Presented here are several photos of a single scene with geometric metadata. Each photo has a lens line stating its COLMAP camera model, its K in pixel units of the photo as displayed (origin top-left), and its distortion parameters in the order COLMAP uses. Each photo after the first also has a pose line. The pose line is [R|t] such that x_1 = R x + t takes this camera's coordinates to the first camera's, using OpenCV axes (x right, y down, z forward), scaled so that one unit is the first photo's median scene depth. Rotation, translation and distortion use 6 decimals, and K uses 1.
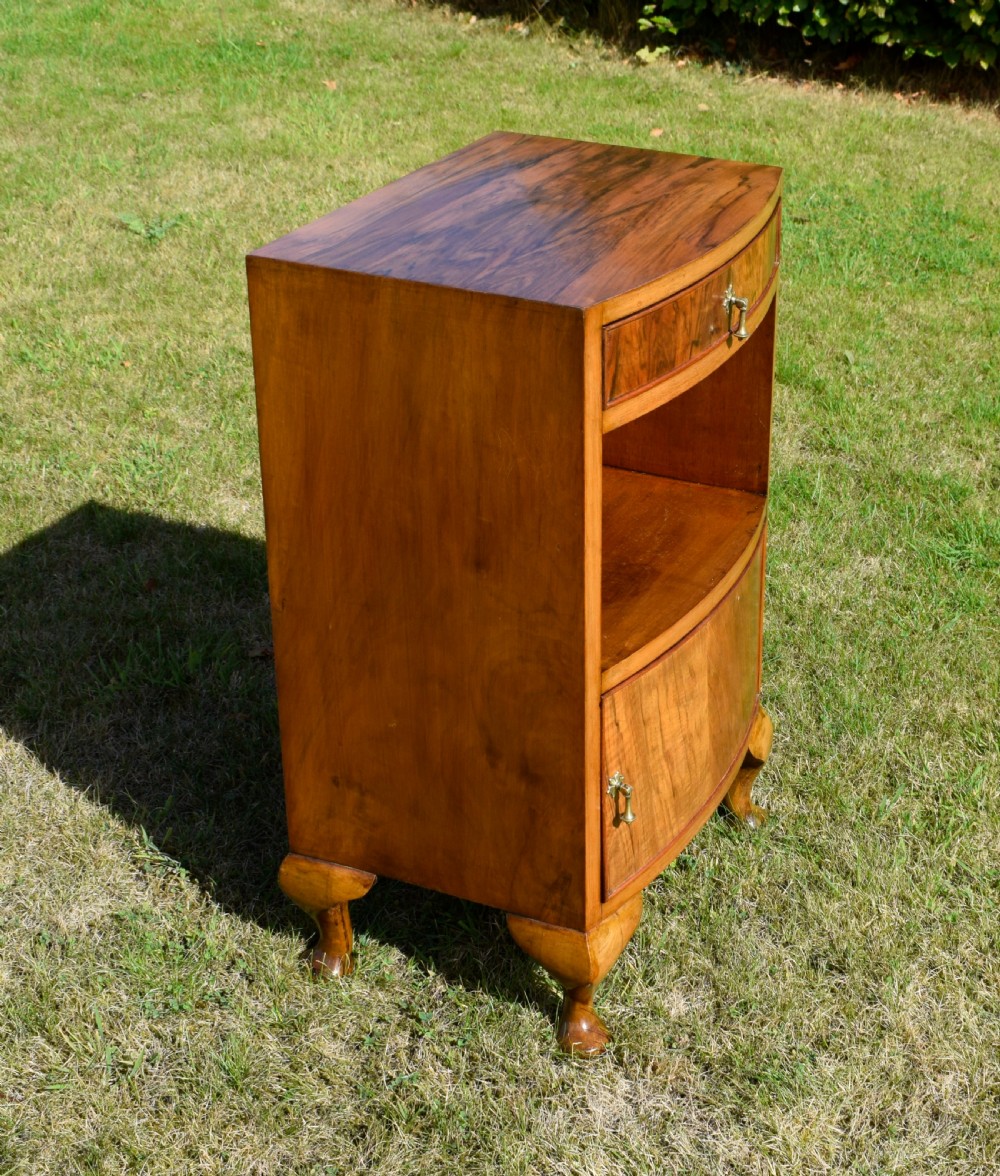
lens RADIAL K [[2064.1, 0, 644.6], [0, 2064.1, 588.1], [0, 0, 1]] dist [-0.010259, 0.003353]
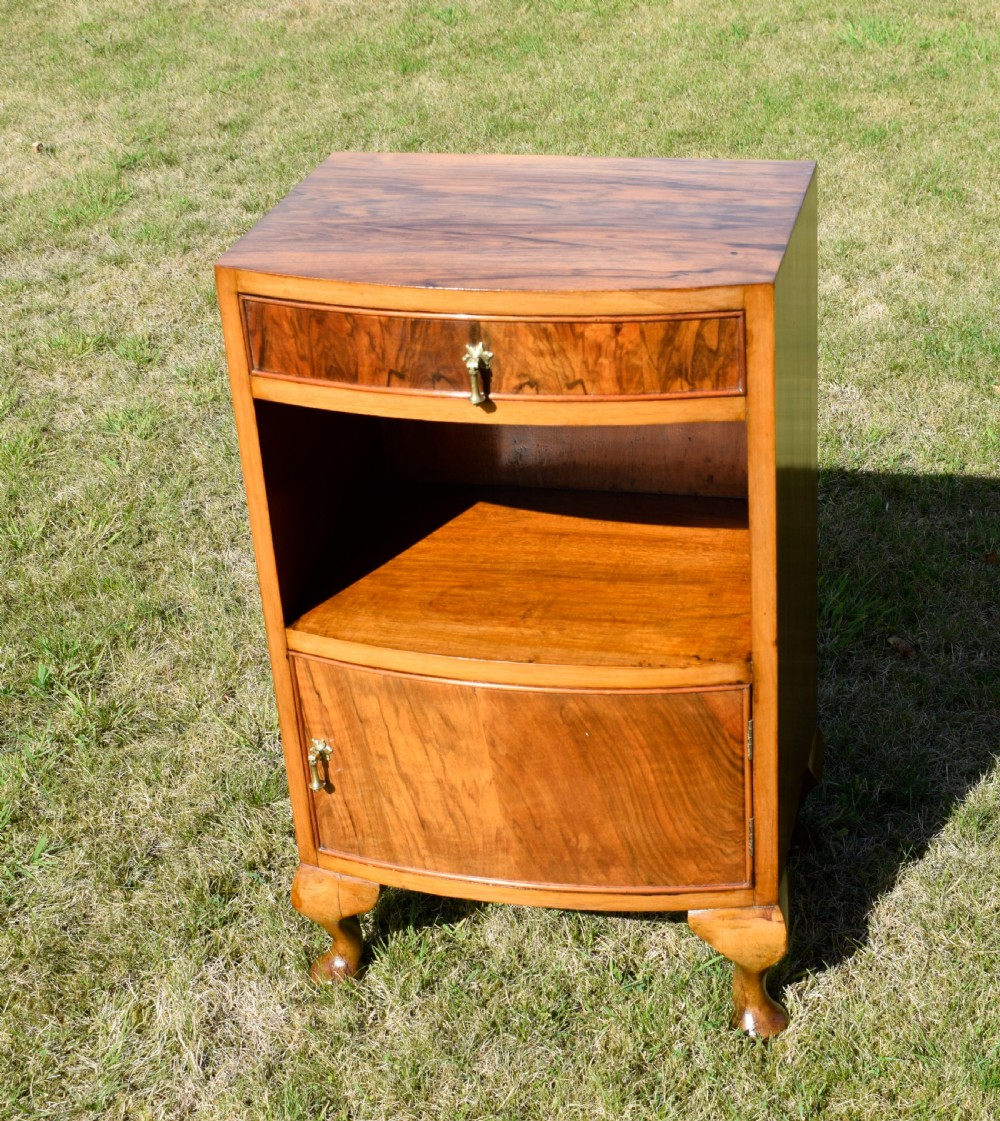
lens RADIAL K [[2003.8, 0, 603.9], [0, 2003.8, 562.7], [0, 0, 1]] dist [-0.026332, -0.113542]
pose [[0.196327, 0.442542, -0.874993, 0.840600], [-0.399497, 0.851037, 0.340790, -0.377310], [0.895465, 0.282651, 0.343876, 0.765184]]
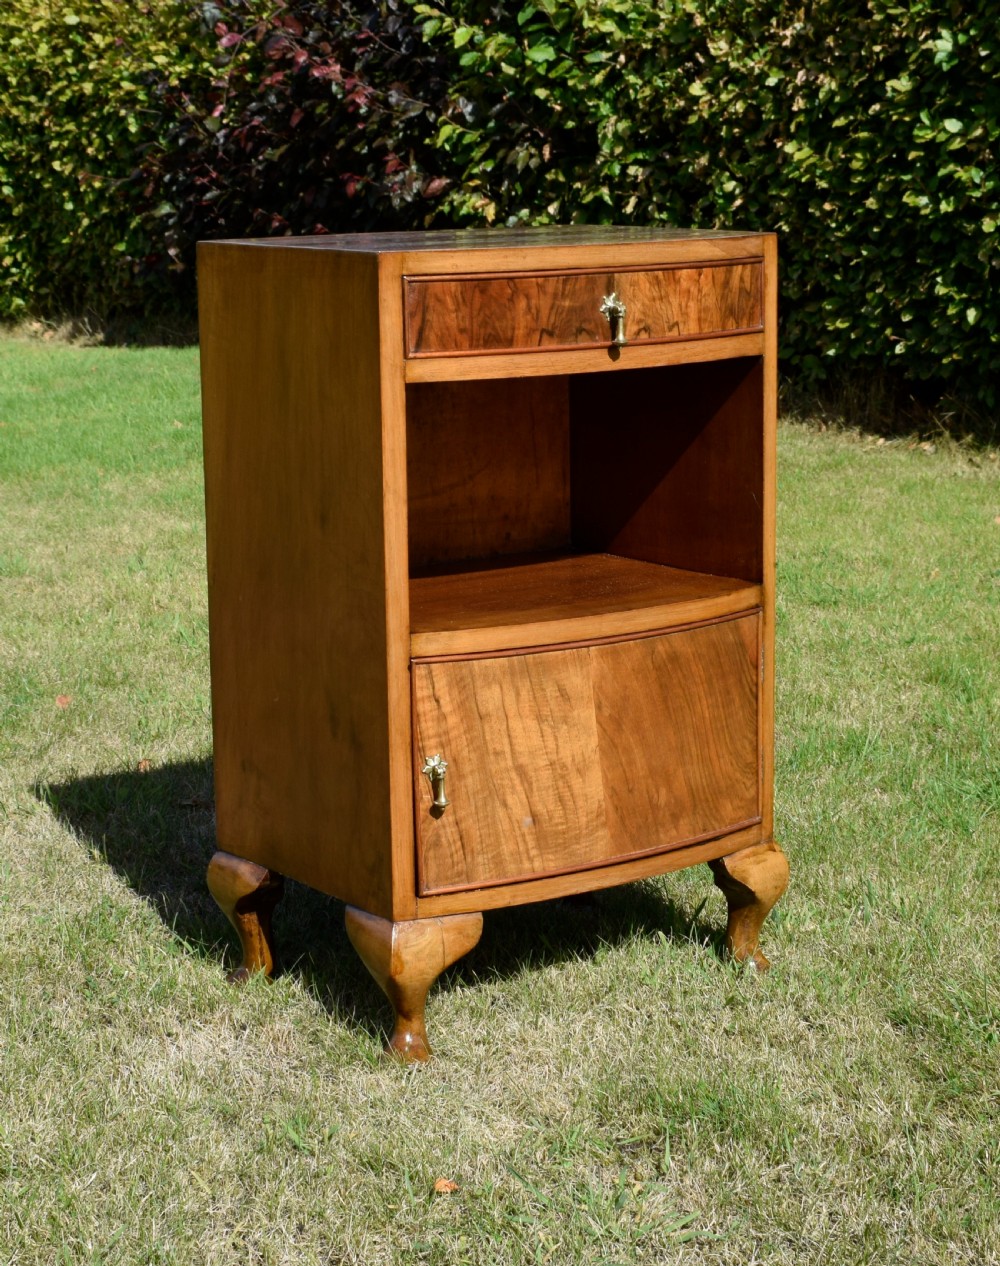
lens RADIAL K [[2715.0, 0, 430.4], [0, 2715.0, 618.2], [0, 0, 1]] dist [-0.037358, 0.181886]
pose [[0.847628, 0.068144, -0.526198, 0.675124], [-0.213049, 0.951972, -0.219908, 0.317991], [0.485940, 0.298506, 0.821436, -0.102551]]
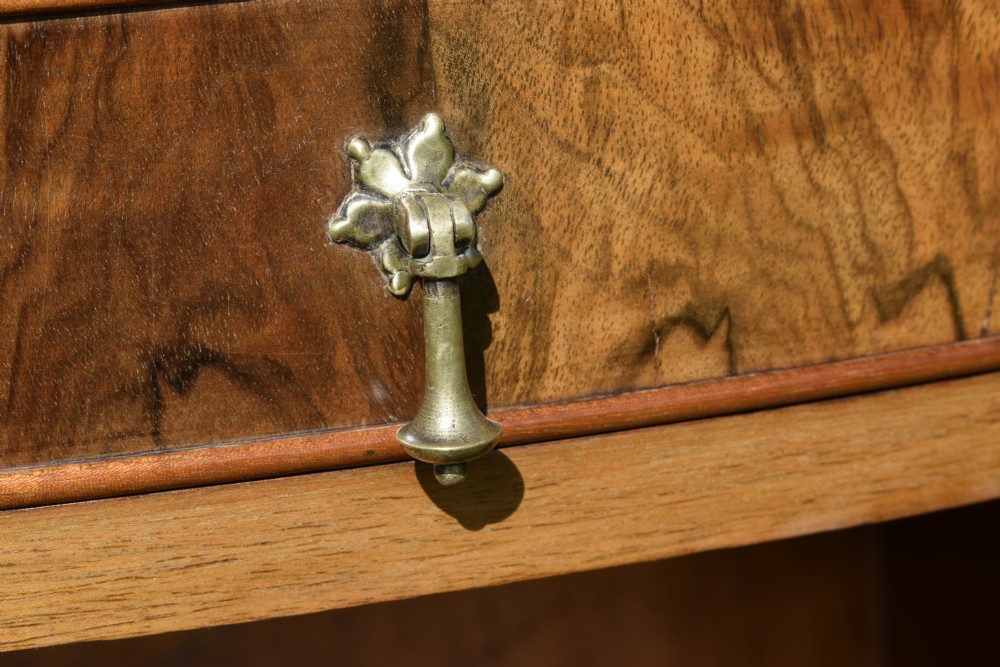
lens RADIAL K [[2235.3, 0, 500.0], [0, 2235.3, 333.5], [0, 0, 1]] dist [-0.066957, 0.027910]
pose [[0.607527, 0.116936, -0.785644, 0.178258], [-0.286986, 0.954602, -0.079838, -0.117278], [0.740641, 0.273973, 0.613506, 0.890523]]
